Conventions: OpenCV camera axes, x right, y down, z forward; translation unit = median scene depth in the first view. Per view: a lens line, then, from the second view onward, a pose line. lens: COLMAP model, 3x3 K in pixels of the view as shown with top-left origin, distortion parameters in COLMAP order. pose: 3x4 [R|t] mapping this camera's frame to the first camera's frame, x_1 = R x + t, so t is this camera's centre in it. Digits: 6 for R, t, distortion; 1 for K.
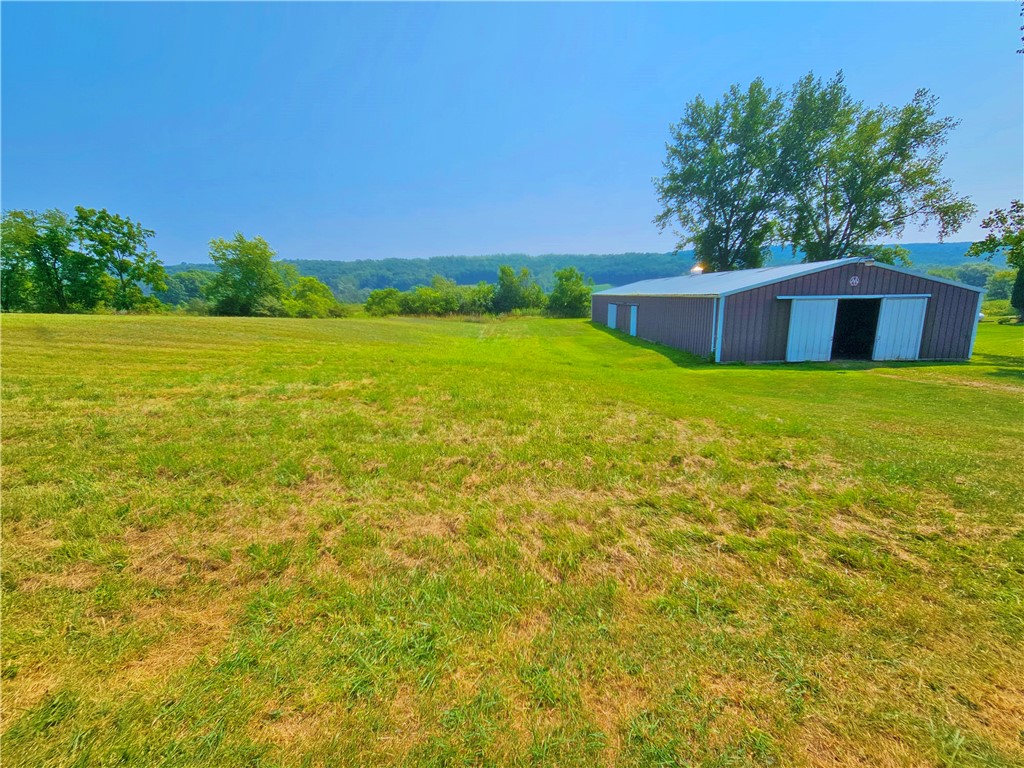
lens RADIAL K [[406.9, 0, 508.0], [0, 406.9, 365.5], [0, 0, 1]] dist [-0.000452, 0.007676]
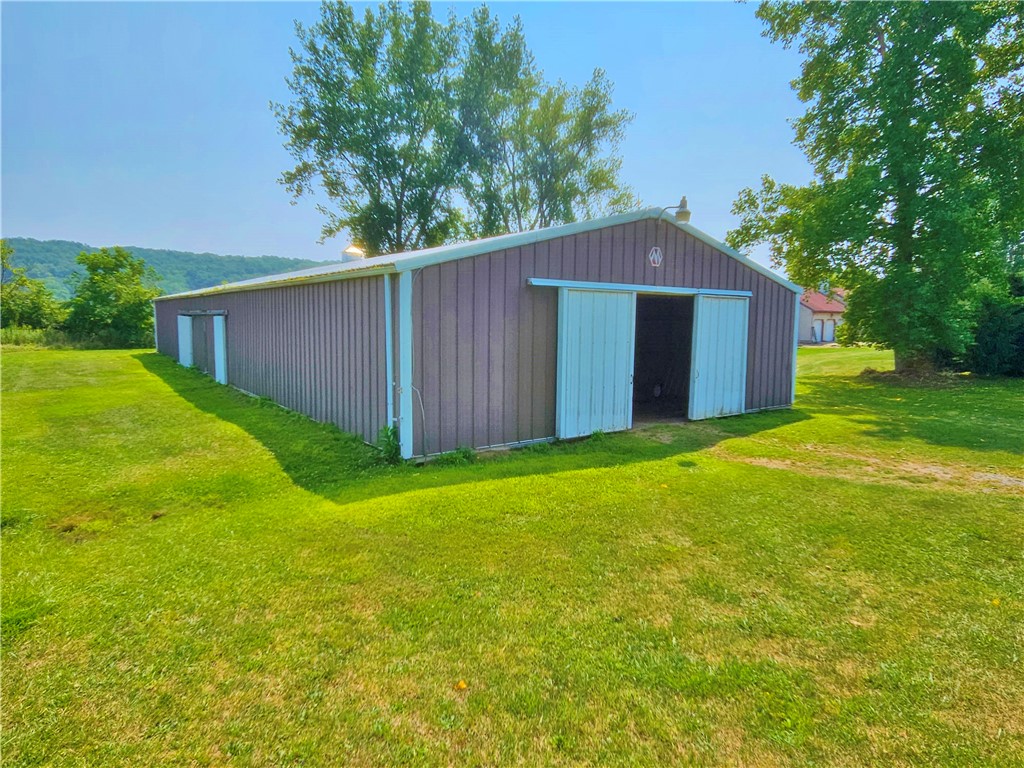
lens RADIAL K [[422.0, 0, 511.7], [0, 422.0, 377.5], [0, 0, 1]] dist [-0.002175, -0.000043]
pose [[0.737572, -0.043842, 0.673844, 0.227090], [0.084633, 0.996023, -0.027834, -0.039723], [-0.669944, 0.077560, 0.738349, 0.443593]]
